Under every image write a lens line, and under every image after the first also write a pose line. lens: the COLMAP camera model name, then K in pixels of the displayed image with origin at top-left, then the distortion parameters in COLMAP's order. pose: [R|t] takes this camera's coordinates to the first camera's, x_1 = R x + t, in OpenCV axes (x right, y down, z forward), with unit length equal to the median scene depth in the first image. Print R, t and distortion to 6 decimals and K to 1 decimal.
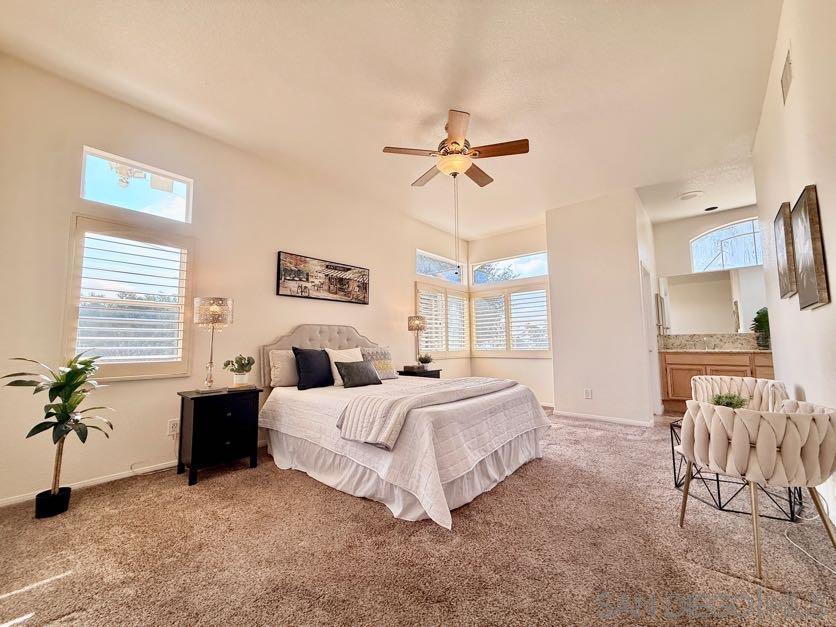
lens RADIAL K [[333.7, 0, 419.1], [0, 333.7, 317.1], [0, 0, 1]] dist [-0.000459, 0.000399]
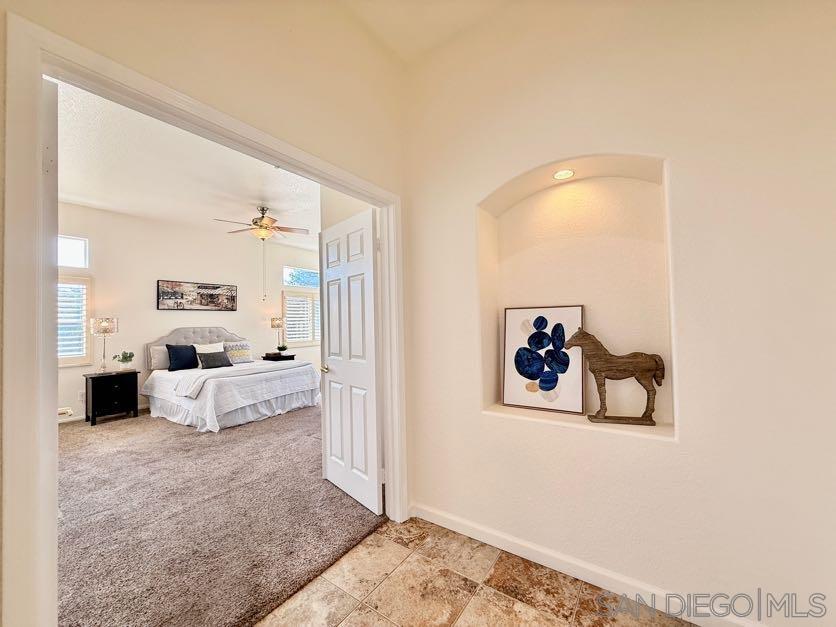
lens RADIAL K [[333.7, 0, 416.3], [0, 333.7, 314.0], [0, 0, 1]] dist [-0.000459, 0.000399]
pose [[0.994346, -0.010769, 0.105639, 0.572429], [0.005339, 0.998656, 0.051553, -0.116730], [-0.106052, -0.050697, 0.993067, -0.616018]]
